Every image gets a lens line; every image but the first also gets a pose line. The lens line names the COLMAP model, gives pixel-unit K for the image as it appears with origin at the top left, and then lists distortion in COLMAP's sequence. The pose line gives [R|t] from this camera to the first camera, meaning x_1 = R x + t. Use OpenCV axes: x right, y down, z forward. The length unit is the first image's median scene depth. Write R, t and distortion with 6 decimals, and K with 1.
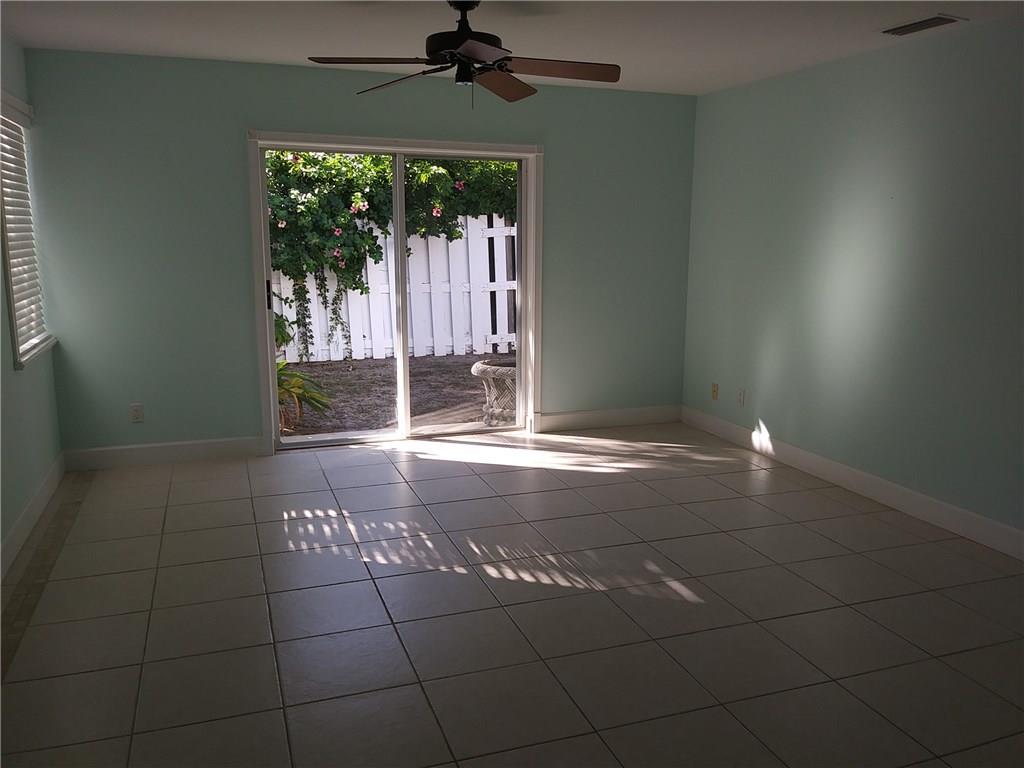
lens RADIAL K [[831.4, 0, 506.6], [0, 831.4, 404.6], [0, 0, 1]] dist [0.040135, -0.063449]
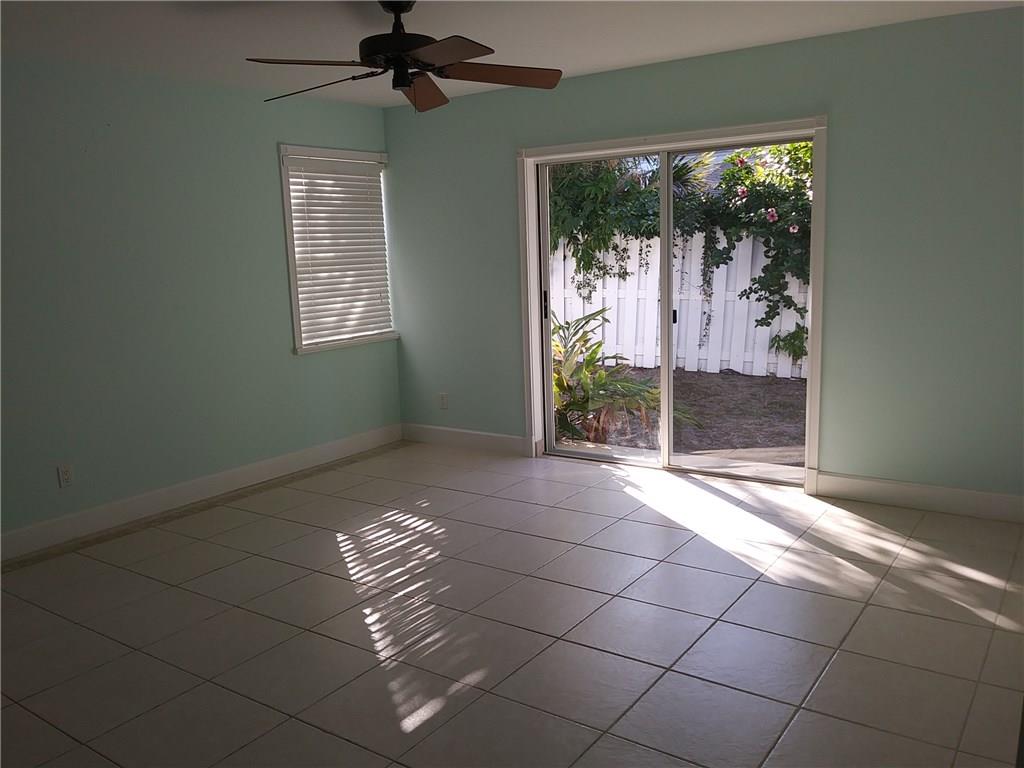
lens RADIAL K [[822.5, 0, 515.1], [0, 822.5, 401.2], [0, 0, 1]] dist [0.036541, -0.055719]
pose [[0.581949, 0.122726, -0.803911, 0.512278], [-0.129084, 0.989955, 0.057685, -0.063786], [0.802915, 0.070202, 0.591945, 0.357264]]
